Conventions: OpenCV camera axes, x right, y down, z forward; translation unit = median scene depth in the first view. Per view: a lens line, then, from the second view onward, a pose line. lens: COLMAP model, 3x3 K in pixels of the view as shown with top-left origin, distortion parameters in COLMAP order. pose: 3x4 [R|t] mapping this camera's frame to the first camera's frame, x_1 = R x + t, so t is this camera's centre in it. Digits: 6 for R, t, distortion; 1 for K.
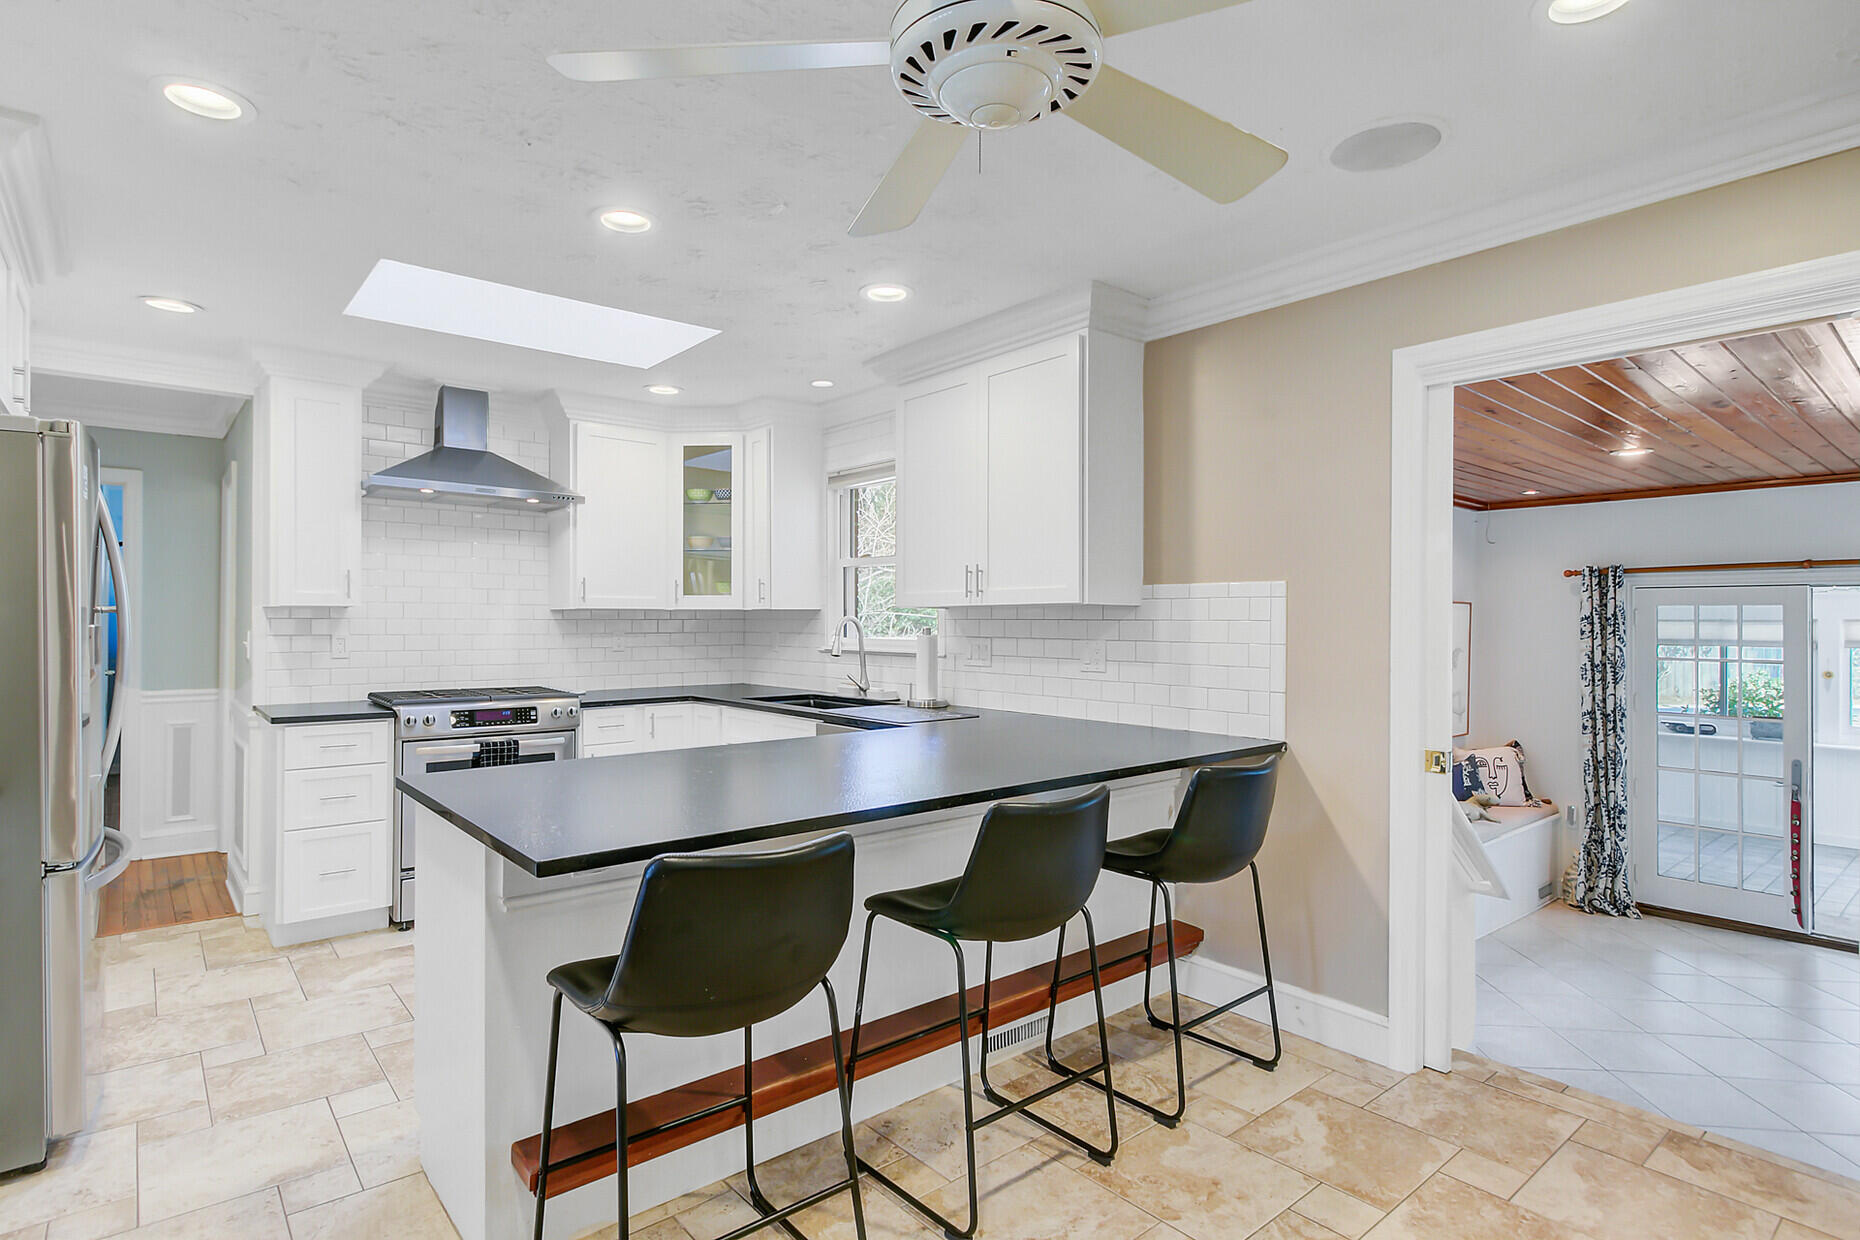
lens RADIAL K [[946.4, 0, 924.9], [0, 946.4, 620.8], [0, 0, 1]] dist [-0.006305, -0.000706]
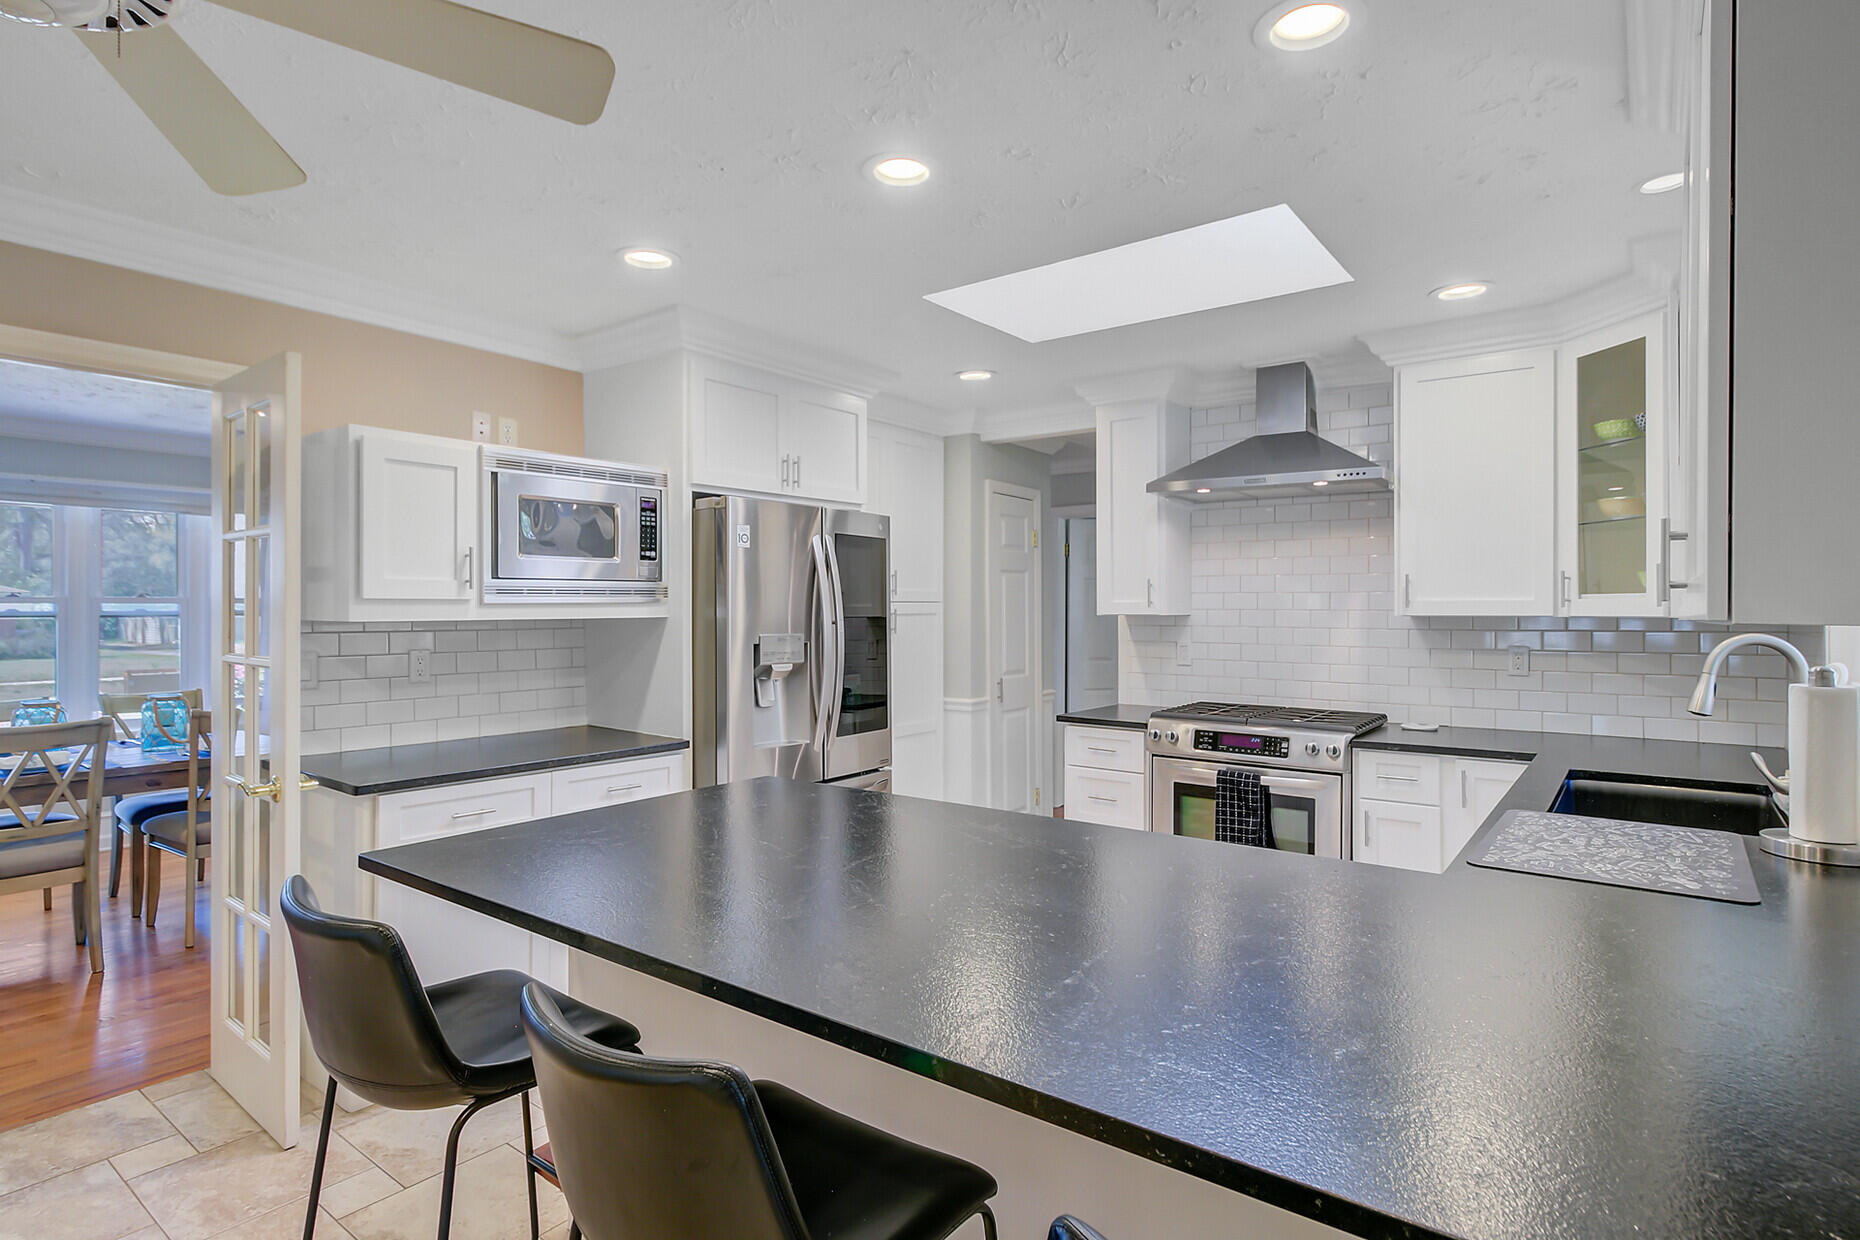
lens RADIAL K [[946.4, 0, 927.9], [0, 946.4, 613.3], [0, 0, 1]] dist [-0.006305, -0.000706]
pose [[0.215483, -0.001128, -0.976507, 0.318166], [0.000422, 0.999999, -0.001062, -0.015715], [0.976508, -0.000184, 0.215483, 0.522329]]
